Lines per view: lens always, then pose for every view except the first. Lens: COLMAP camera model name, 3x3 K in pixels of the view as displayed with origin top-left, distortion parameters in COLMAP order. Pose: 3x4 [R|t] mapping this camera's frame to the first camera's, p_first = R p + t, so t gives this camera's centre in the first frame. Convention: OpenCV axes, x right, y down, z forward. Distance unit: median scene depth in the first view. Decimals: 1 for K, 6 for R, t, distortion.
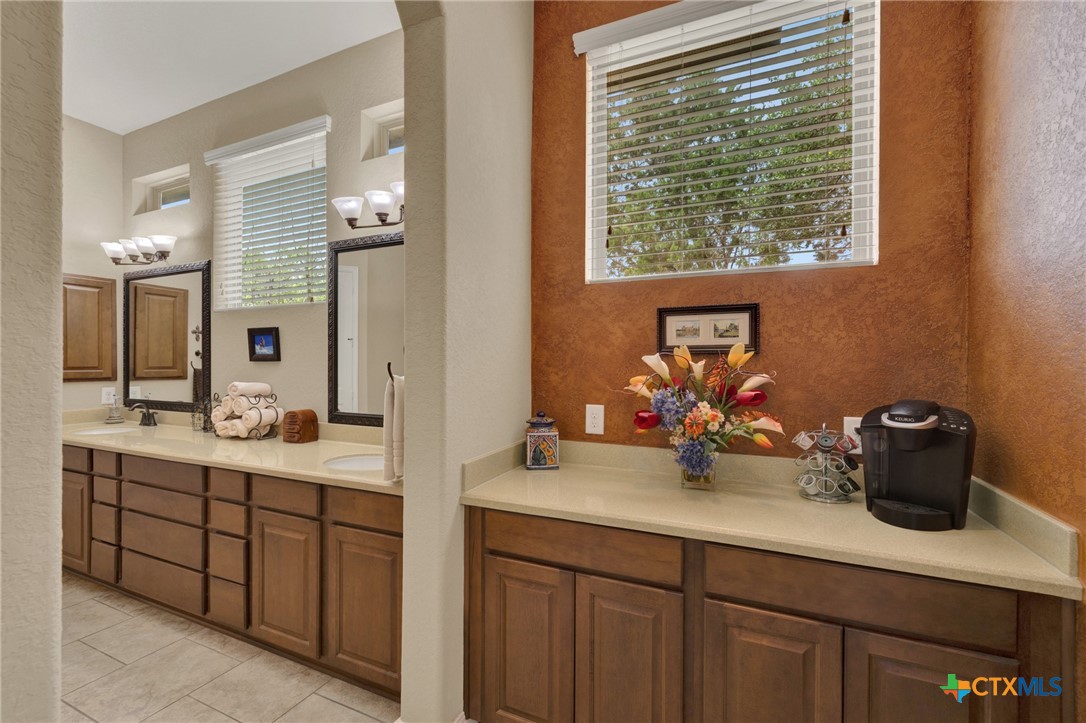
lens RADIAL K [[465.2, 0, 538.0], [0, 465.2, 366.9], [0, 0, 1]] dist [0.000740, -0.000356]
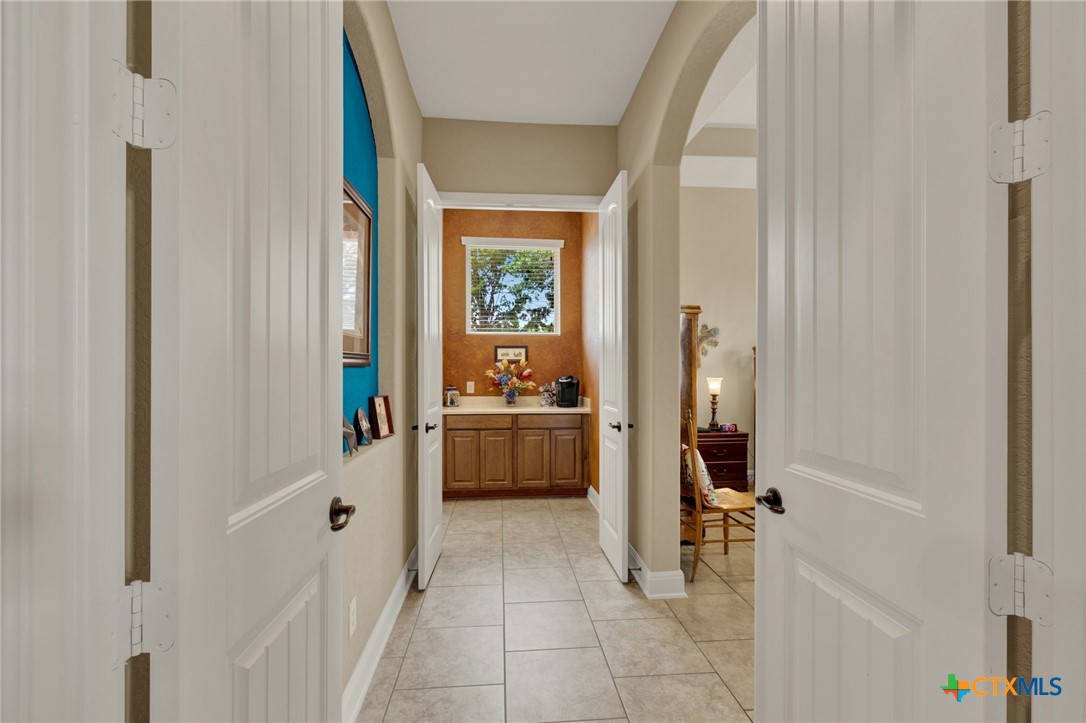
lens RADIAL K [[465.2, 0, 541.9], [0, 465.2, 367.7], [0, 0, 1]] dist [0.000740, -0.000356]
pose [[0.867363, -0.002853, 0.497667, -1.026306], [0.009036, 0.999909, -0.010017, 0.041291], [-0.497593, 0.013185, 0.867310, -1.796335]]
